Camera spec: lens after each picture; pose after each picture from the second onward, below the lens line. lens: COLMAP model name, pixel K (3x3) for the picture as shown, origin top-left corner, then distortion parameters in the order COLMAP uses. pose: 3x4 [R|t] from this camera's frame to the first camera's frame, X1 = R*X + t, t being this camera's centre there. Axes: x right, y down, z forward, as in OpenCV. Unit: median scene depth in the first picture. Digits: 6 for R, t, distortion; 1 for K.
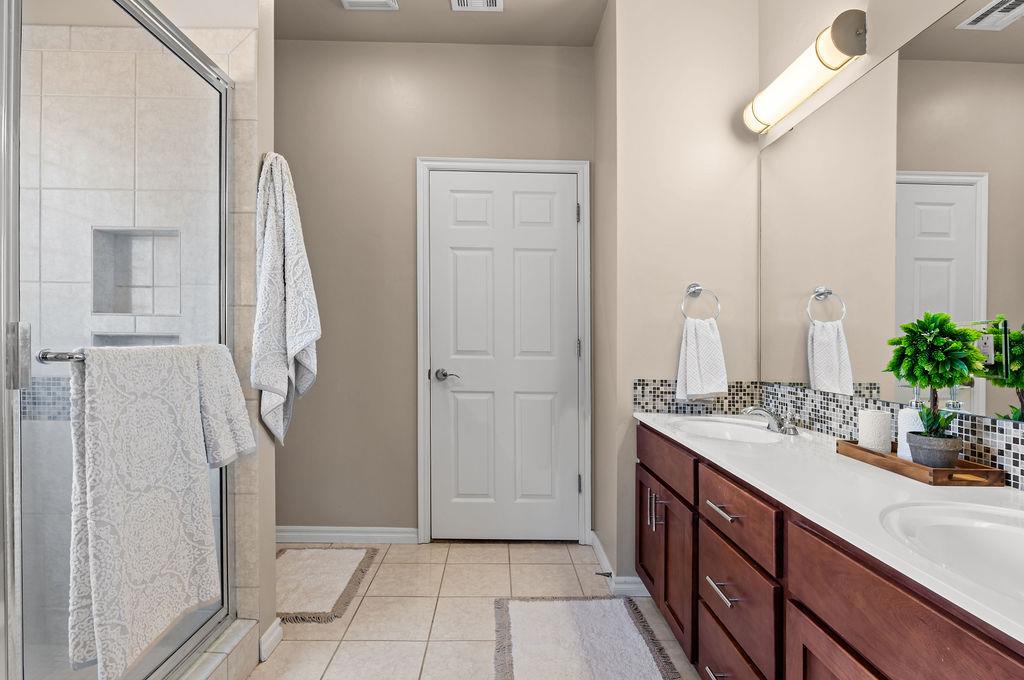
lens RADIAL K [[497.4, 0, 493.3], [0, 497.4, 338.8], [0, 0, 1]] dist [0.000567, -0.002125]
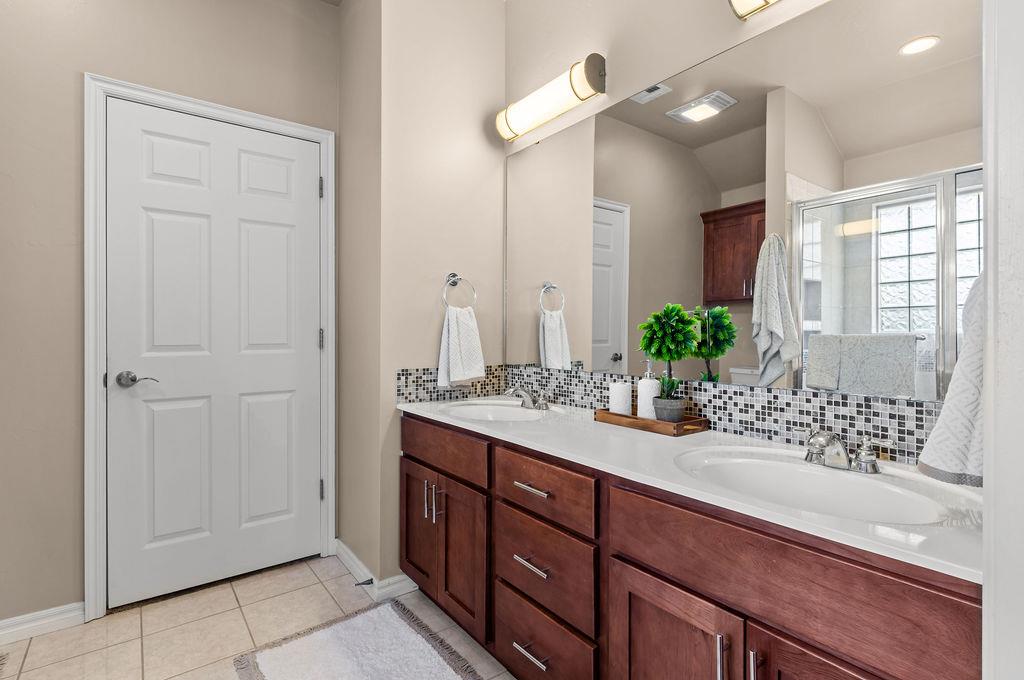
lens RADIAL K [[497.4, 0, 499.3], [0, 497.4, 324.9], [0, 0, 1]] dist [0.000567, -0.002125]
pose [[0.802421, -0.007958, 0.596706, -0.141920], [0.011923, 0.999925, -0.002699, 0.000327], [-0.596640, 0.009280, 0.802456, 0.123654]]
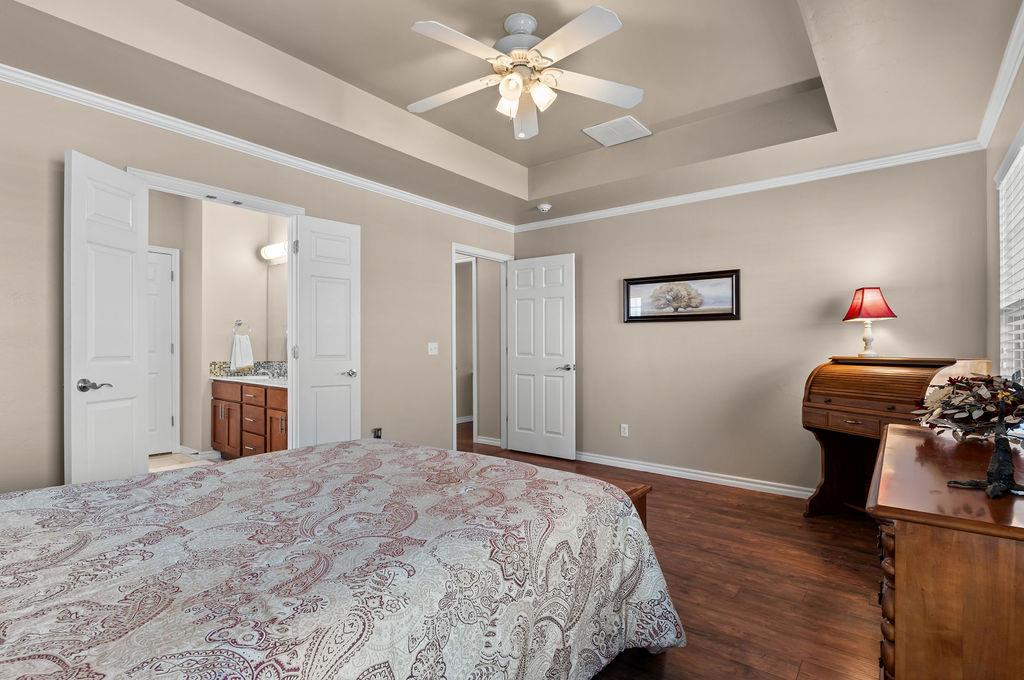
lens RADIAL K [[497.4, 0, 506.8], [0, 497.4, 354.2], [0, 0, 1]] dist [0.000567, -0.002125]
pose [[0.621322, -0.016533, 0.783381, -0.687956], [-0.002916, 0.999722, 0.023412, -0.009599], [-0.783550, -0.016831, 0.621101, -1.535390]]
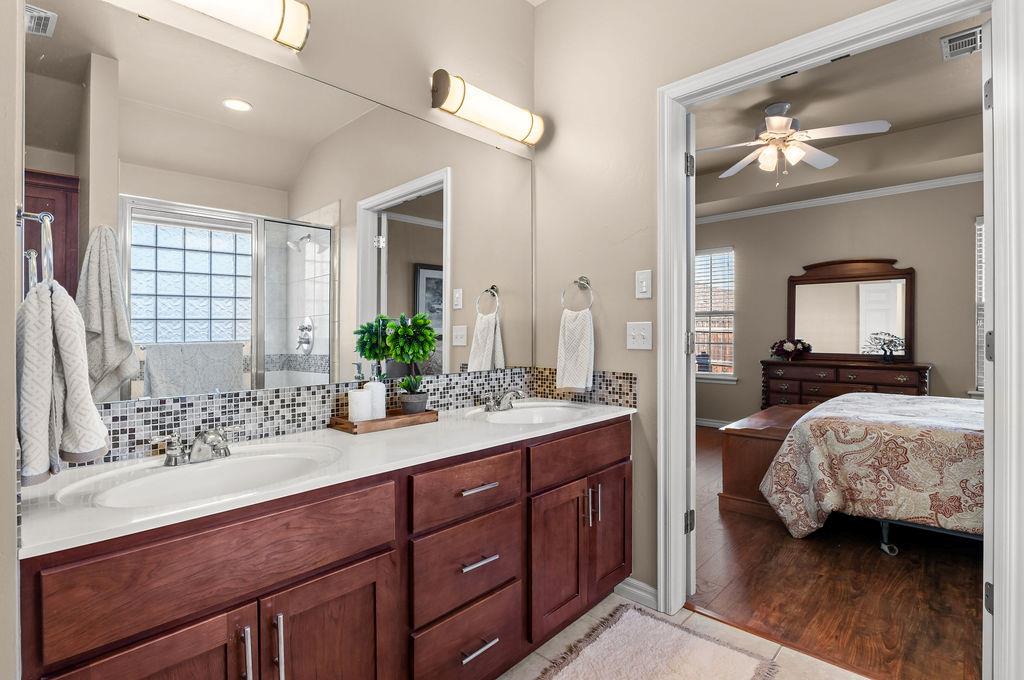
lens RADIAL K [[497.4, 0, 502.6], [0, 497.4, 334.3], [0, 0, 1]] dist [0.000567, -0.002125]
pose [[-0.721845, -0.005717, 0.692031, -0.205668], [0.000584, 0.999960, 0.008871, 0.000396], [-0.692055, 0.006808, -0.721813, 1.080365]]
